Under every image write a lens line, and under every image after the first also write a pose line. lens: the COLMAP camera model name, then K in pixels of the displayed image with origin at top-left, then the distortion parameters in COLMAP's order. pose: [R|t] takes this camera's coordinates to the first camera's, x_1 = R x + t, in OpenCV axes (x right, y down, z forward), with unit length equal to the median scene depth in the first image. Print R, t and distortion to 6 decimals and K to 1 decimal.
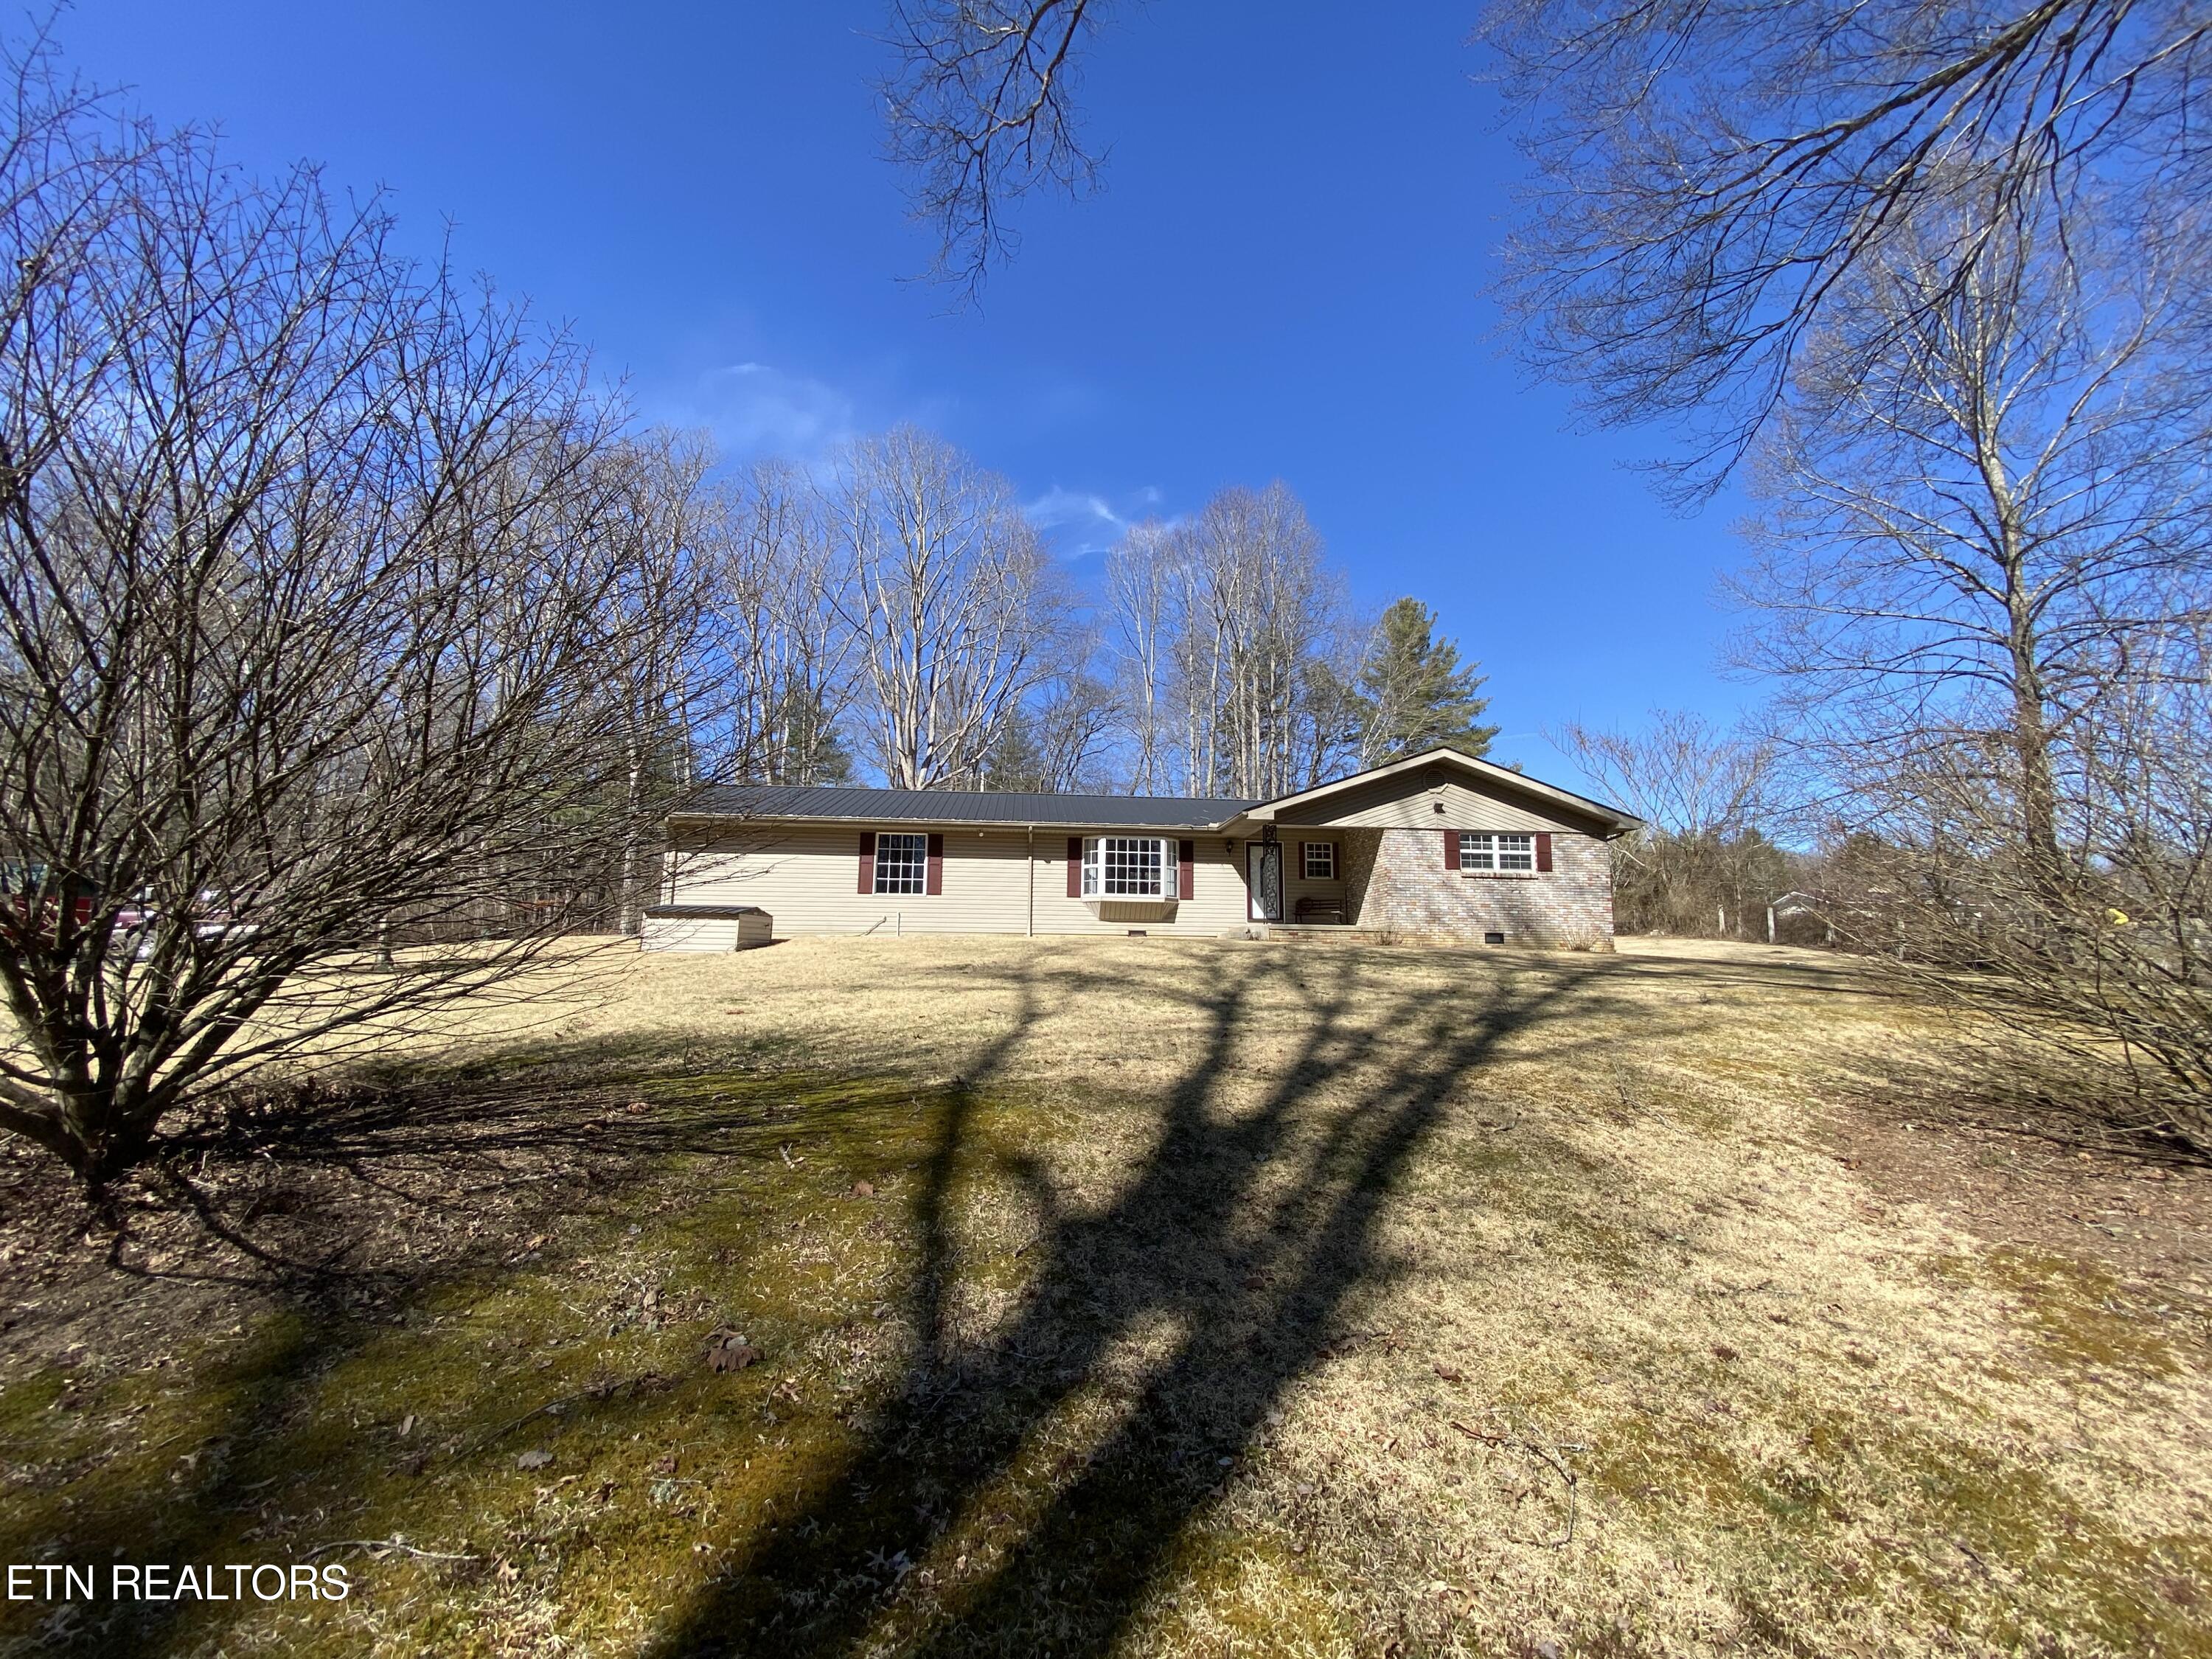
lens RADIAL K [[895.2, 0, 1116.9], [0, 895.2, 828.2], [0, 0, 1]] dist [0.014449, -0.016830]
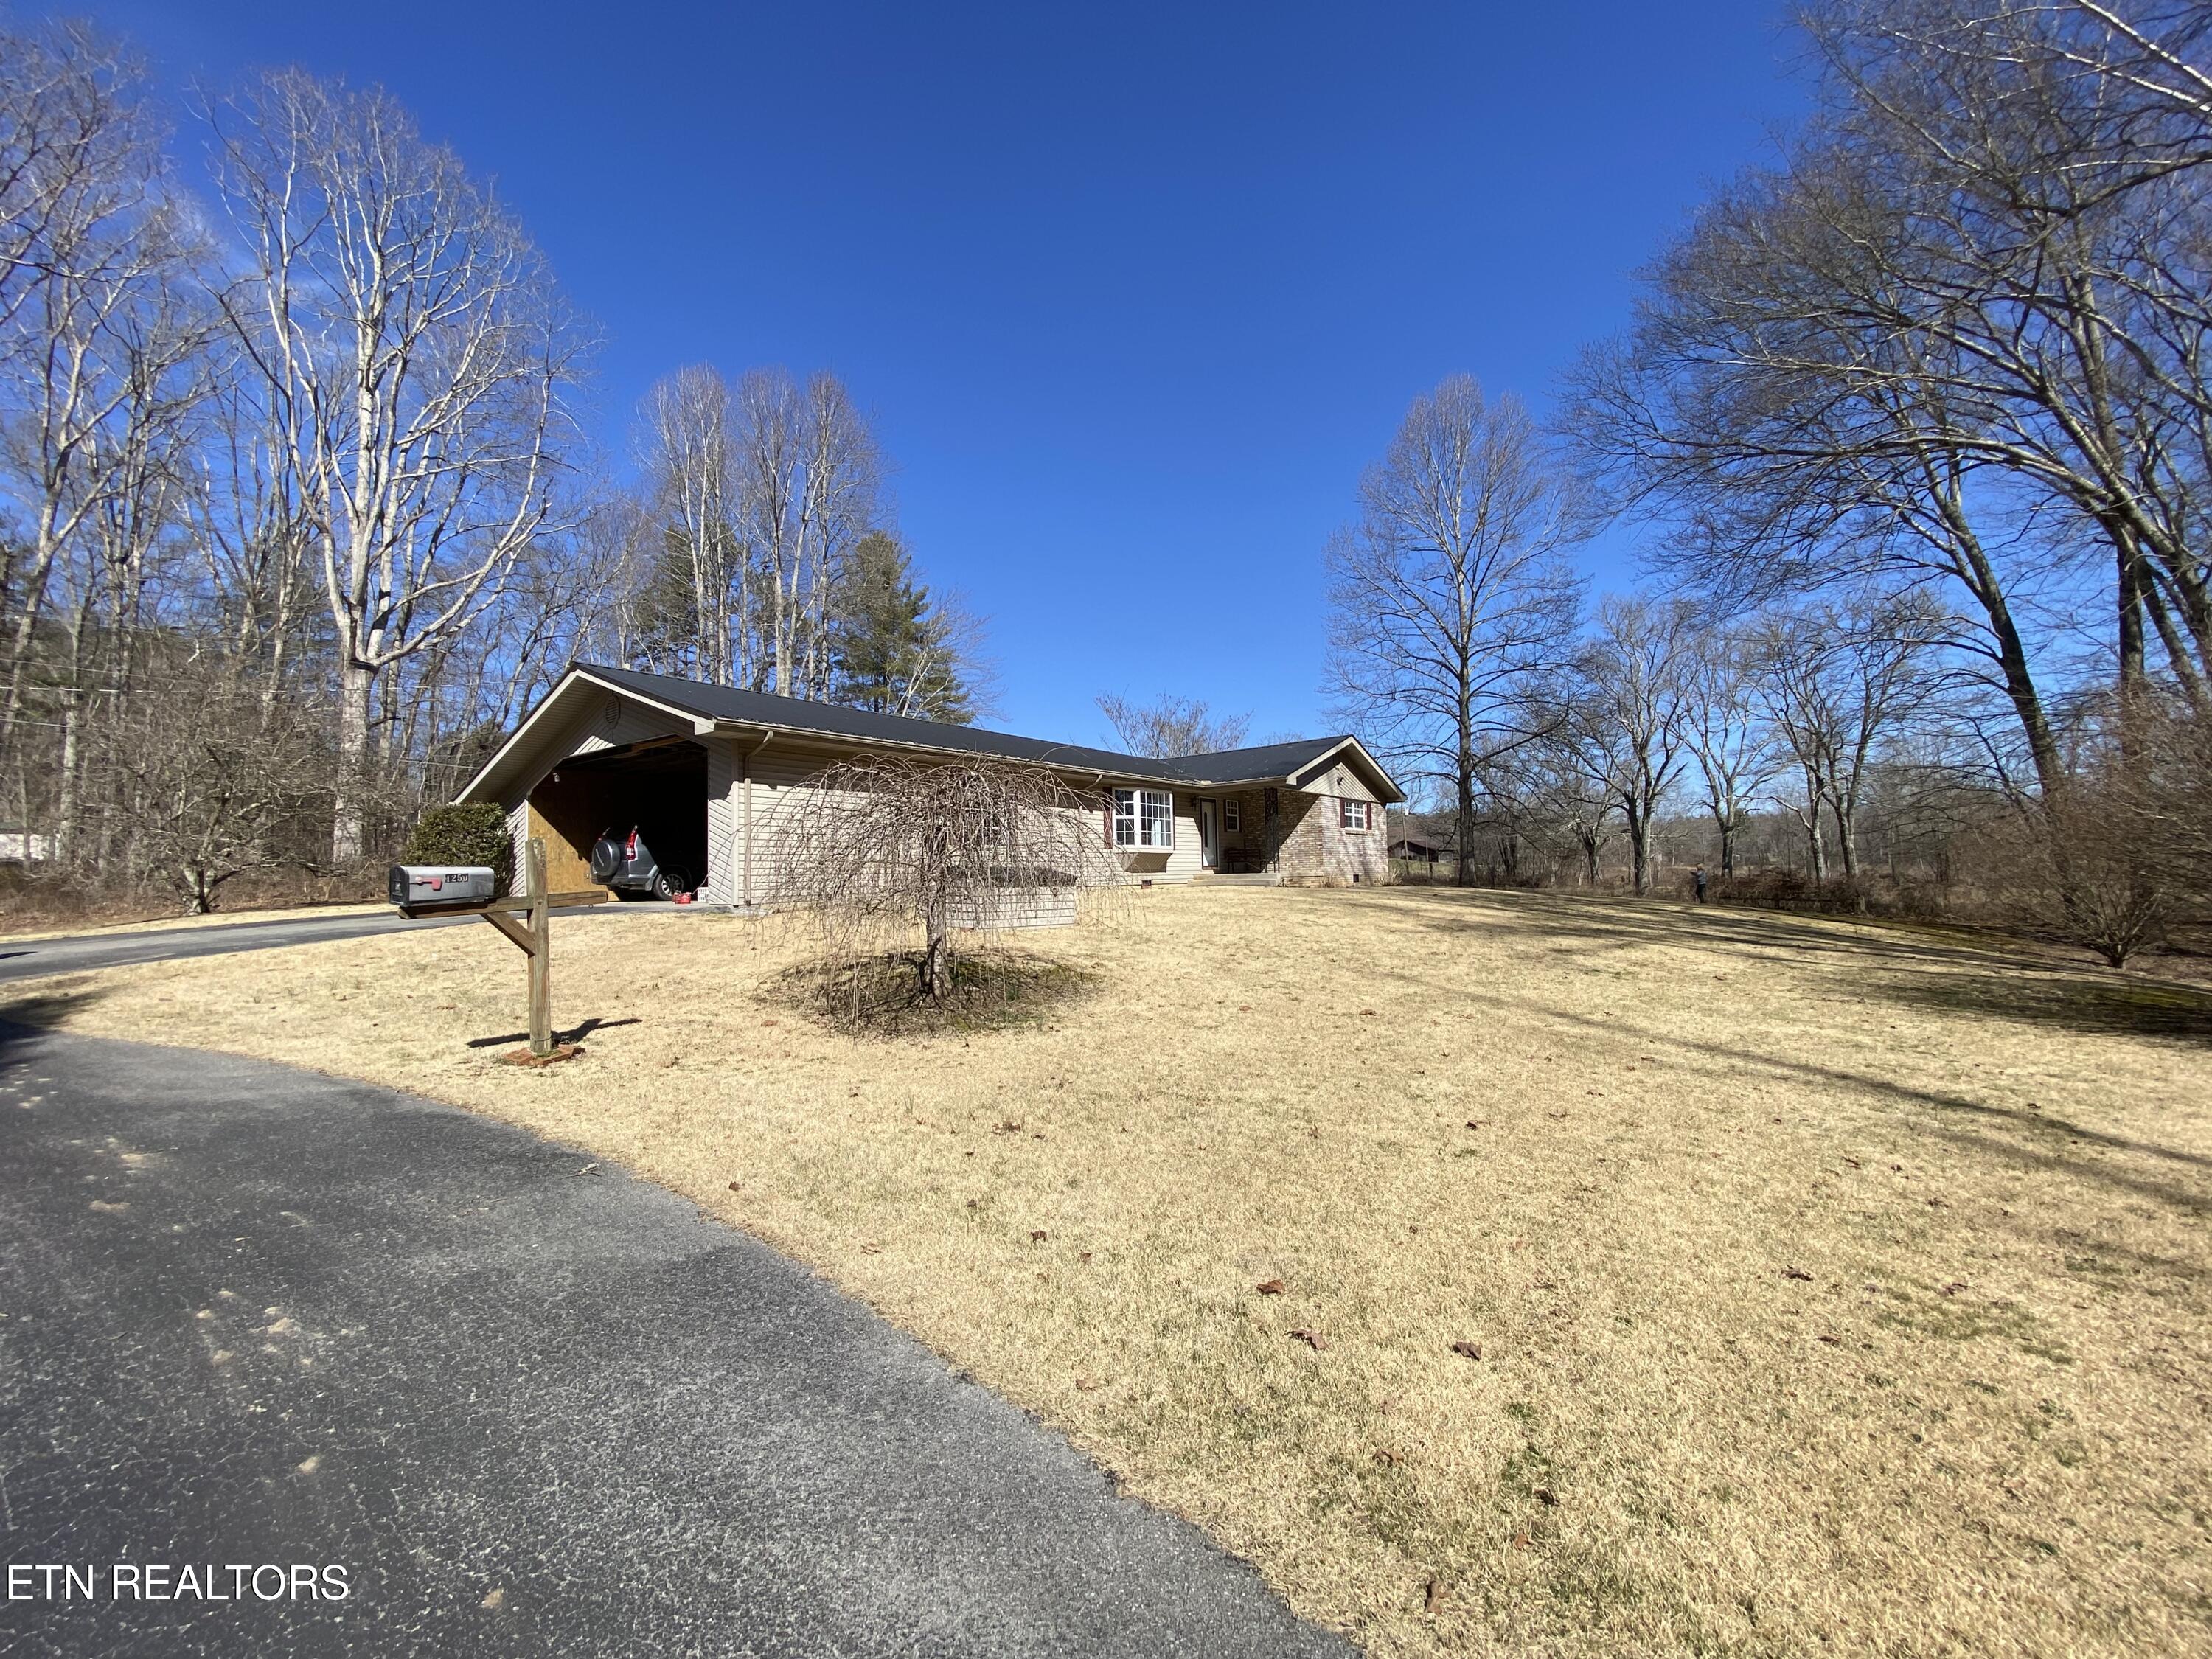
lens RADIAL K [[895.2, 0, 1099.3], [0, 895.2, 842.5], [0, 0, 1]] dist [0.014449, -0.016830]
pose [[0.672141, 0.002209, 0.740420, -0.788594], [-0.070485, 0.995645, 0.061014, 0.011657], [-0.737060, -0.093198, 0.669370, 0.354182]]
